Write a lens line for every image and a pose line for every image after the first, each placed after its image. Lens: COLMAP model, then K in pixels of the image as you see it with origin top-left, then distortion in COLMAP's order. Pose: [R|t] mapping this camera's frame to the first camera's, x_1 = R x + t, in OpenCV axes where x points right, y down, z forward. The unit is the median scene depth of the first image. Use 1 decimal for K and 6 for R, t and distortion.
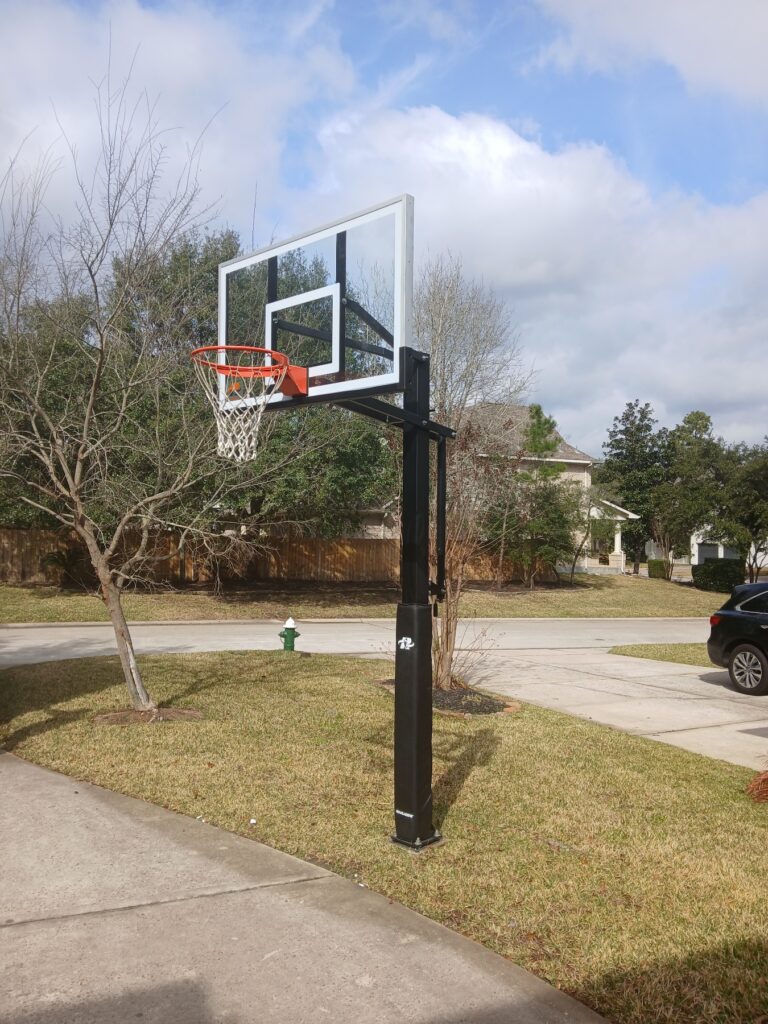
lens RADIAL K [[804.6, 0, 375.7], [0, 804.6, 506.7], [0, 0, 1]] dist [0.021375, -0.055038]
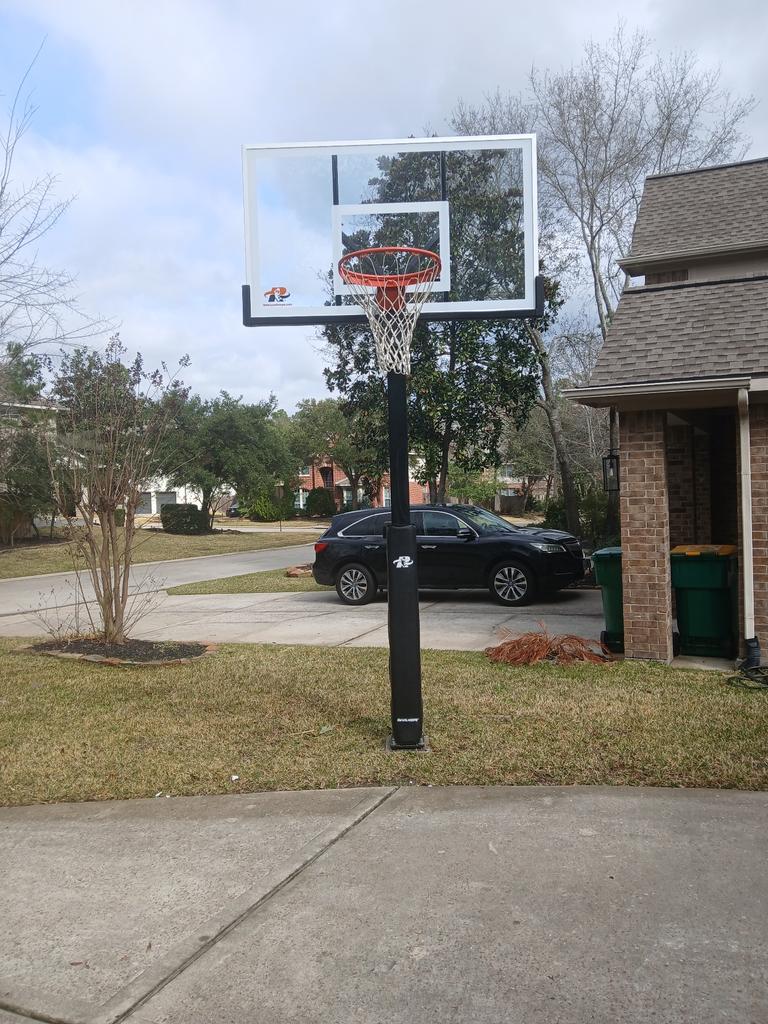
lens RADIAL K [[804.6, 0, 375.6], [0, 804.6, 512.5], [0, 0, 1]] dist [0.021375, -0.055038]
pose [[0.745886, -0.058658, 0.663486, -0.297233], [0.014996, 0.997341, 0.071316, 0.013471], [-0.665905, -0.043244, 0.744782, 0.108851]]
